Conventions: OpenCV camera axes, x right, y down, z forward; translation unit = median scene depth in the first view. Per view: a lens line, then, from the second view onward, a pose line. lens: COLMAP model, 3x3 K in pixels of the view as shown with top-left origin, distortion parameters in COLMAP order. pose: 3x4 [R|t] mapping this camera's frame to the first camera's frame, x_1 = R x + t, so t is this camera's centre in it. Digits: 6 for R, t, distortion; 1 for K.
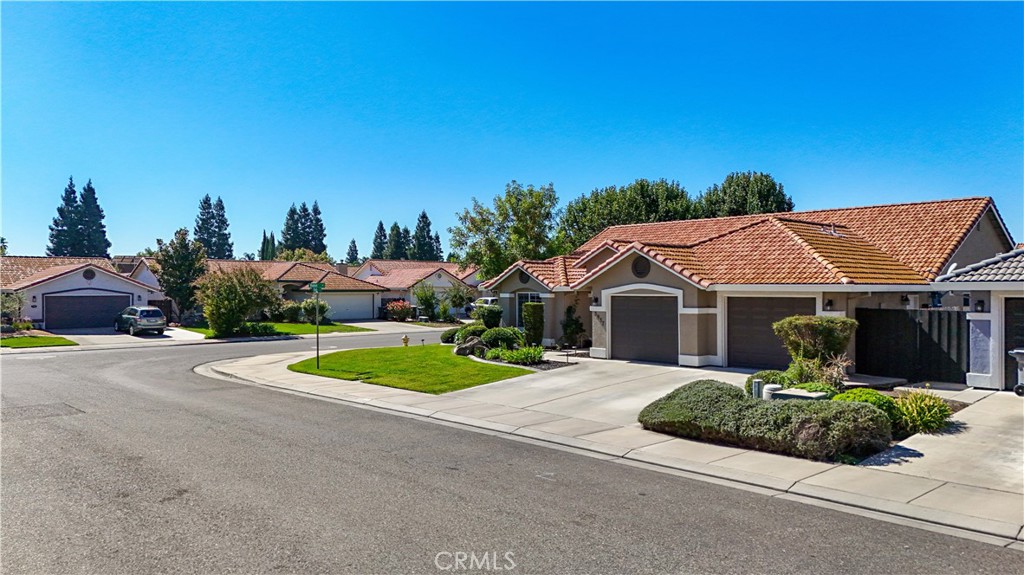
lens RADIAL K [[748.7, 0, 512.0], [0, 748.7, 287.5], [0, 0, 1]] dist [0.092347, -0.105948]
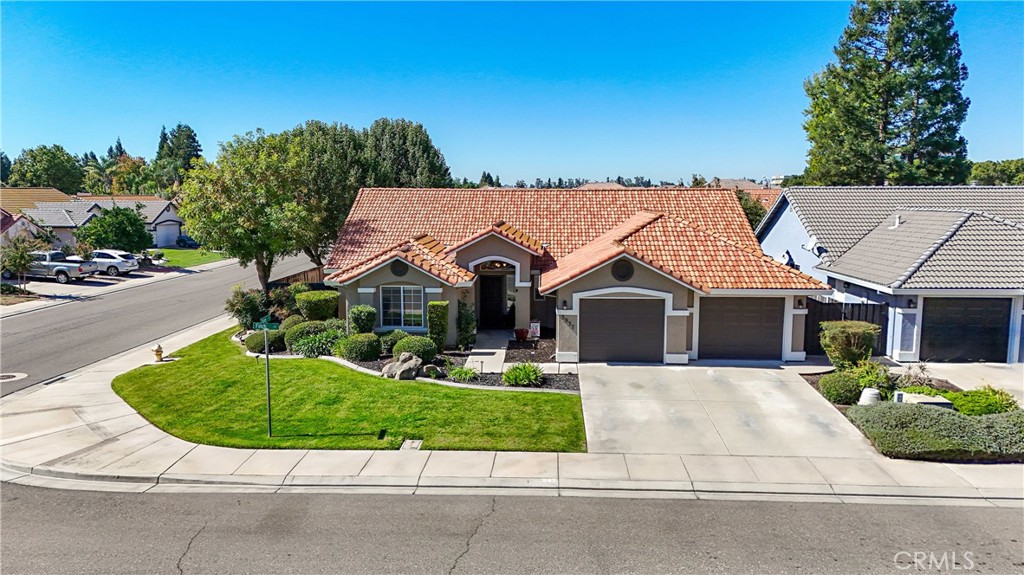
lens RADIAL K [[748.7, 0, 512.0], [0, 748.7, 287.5], [0, 0, 1]] dist [0.092347, -0.105948]
pose [[0.717786, -0.087069, 0.690798, -0.648864], [-0.000194, 0.992125, 0.125250, -0.134277], [-0.696264, -0.090037, 0.712117, 0.402657]]
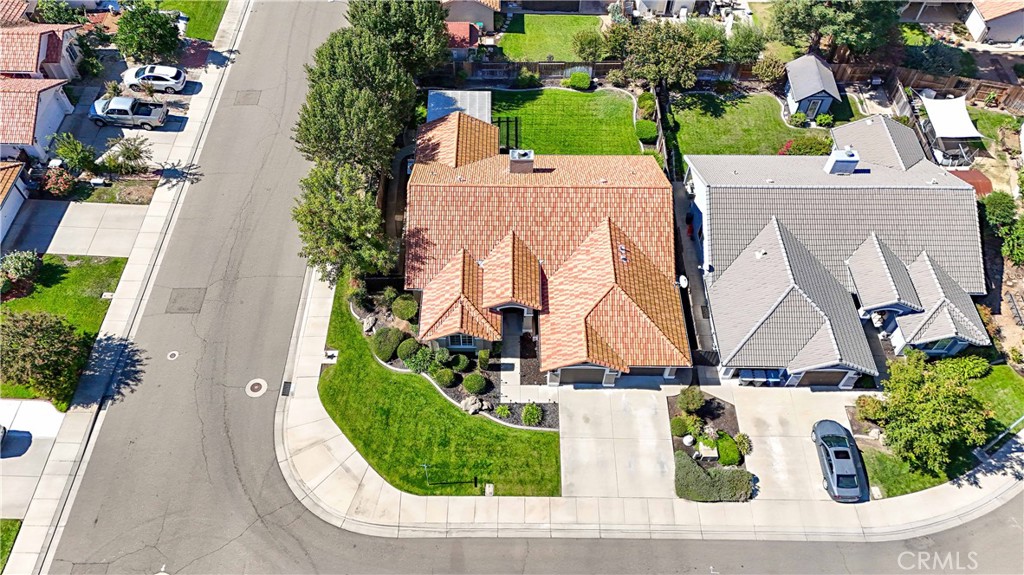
lens RADIAL K [[748.7, 0, 512.0], [0, 748.7, 287.5], [0, 0, 1]] dist [0.092347, -0.105948]
pose [[0.684858, -0.576825, 0.445245, -0.708791], [-0.015346, 0.599479, 0.800244, -1.696879], [-0.728515, -0.554886, 0.401706, 0.496977]]
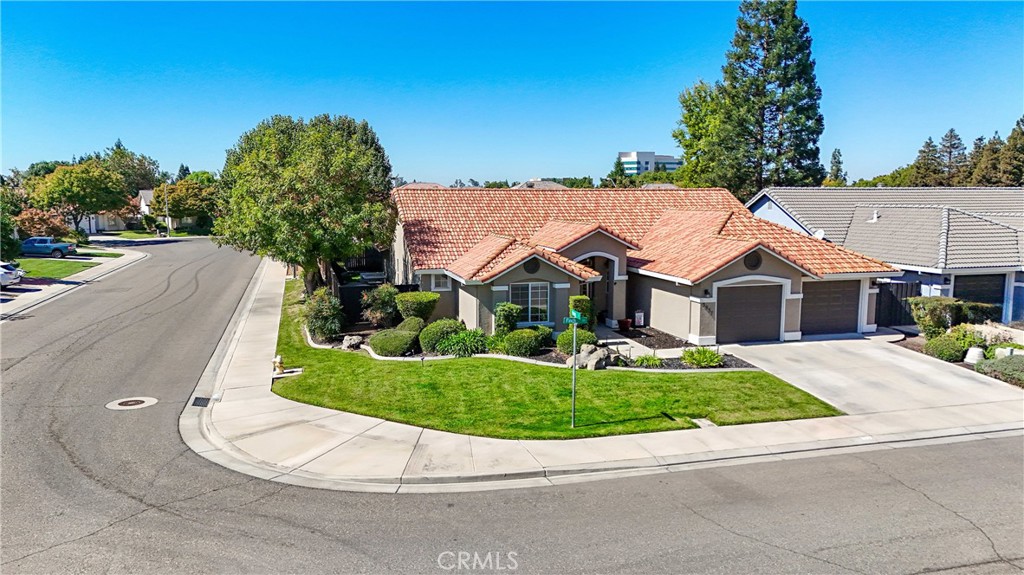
lens RADIAL K [[748.7, 0, 512.0], [0, 748.7, 287.5], [0, 0, 1]] dist [0.092347, -0.105948]
pose [[0.460100, -0.109596, 0.881077, -1.033646], [-0.001382, 0.992263, 0.124148, -0.131668], [-0.887866, -0.058338, 0.456388, 0.829435]]
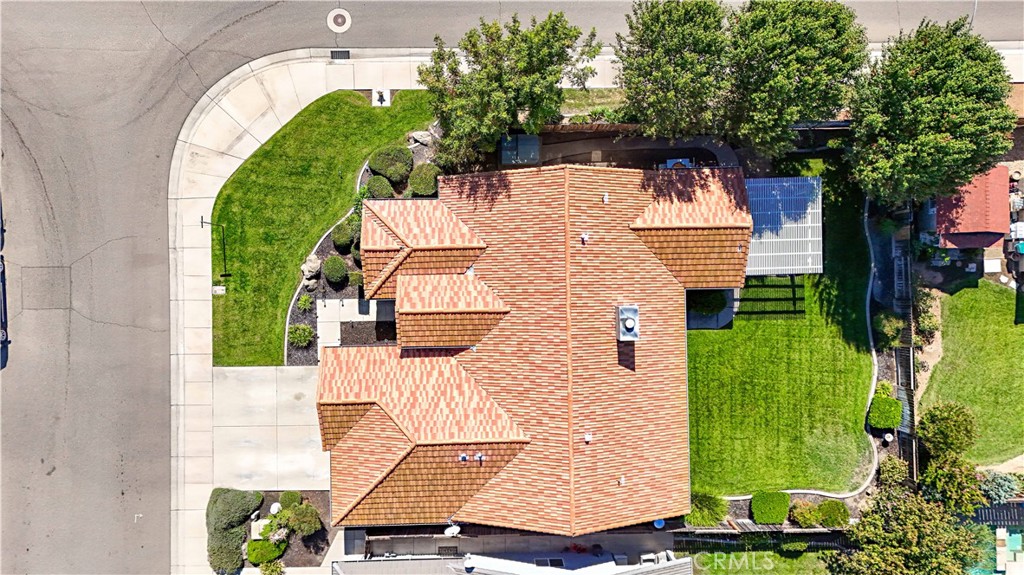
lens RADIAL K [[748.7, 0, 512.0], [0, 748.7, 287.5], [0, 0, 1]] dist [0.092347, -0.105948]
pose [[0.738481, 0.674203, 0.009824, 0.295246], [-0.016151, 0.003121, 0.999865, -1.686530], [0.674081, -0.738540, 0.013194, 1.468203]]
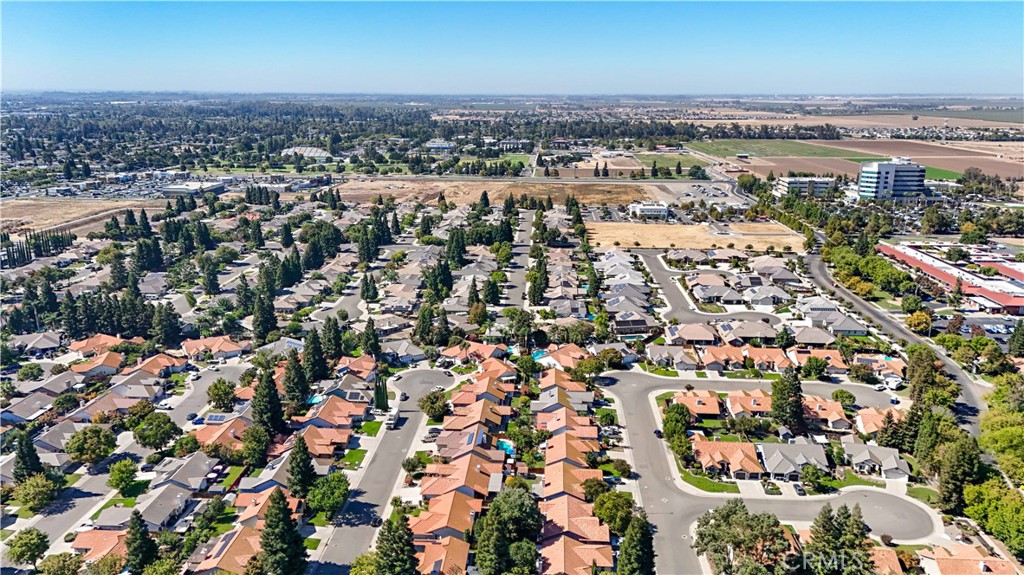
lens RADIAL K [[748.7, 0, 512.0], [0, 748.7, 287.5], [0, 0, 1]] dist [0.092347, -0.105948]
pose [[0.723867, -0.171067, 0.668396, -7.738873], [-0.006846, 0.966946, 0.254891, -4.569996], [-0.689906, -0.189083, 0.698769, -3.122768]]
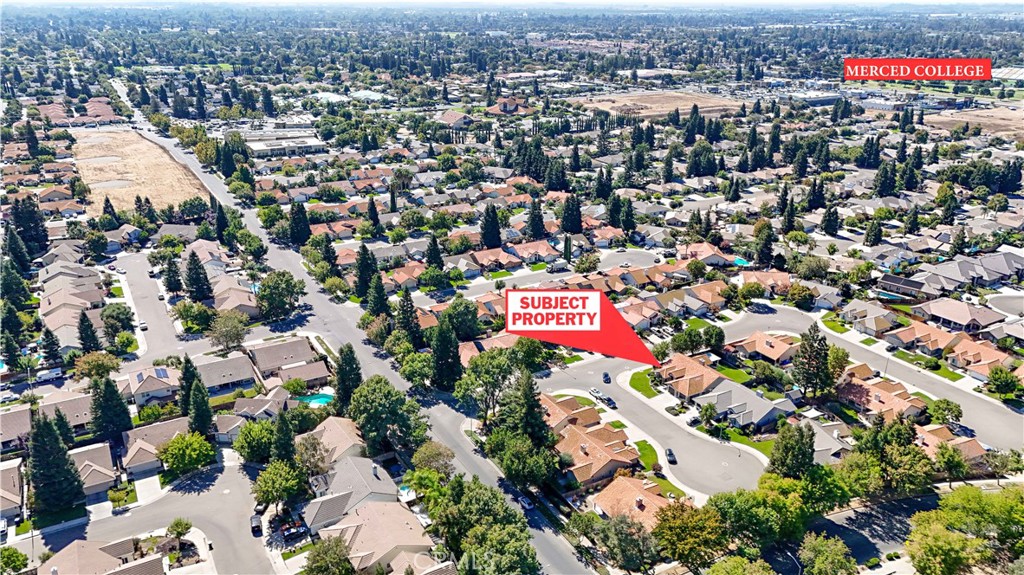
lens RADIAL K [[748.7, 0, 512.0], [0, 748.7, 287.5], [0, 0, 1]] dist [0.092347, -0.105948]
pose [[0.975253, 0.090632, -0.201663, 0.011196], [-0.011577, 0.931802, 0.362783, -4.555954], [0.220790, -0.351470, 0.909791, -7.544181]]
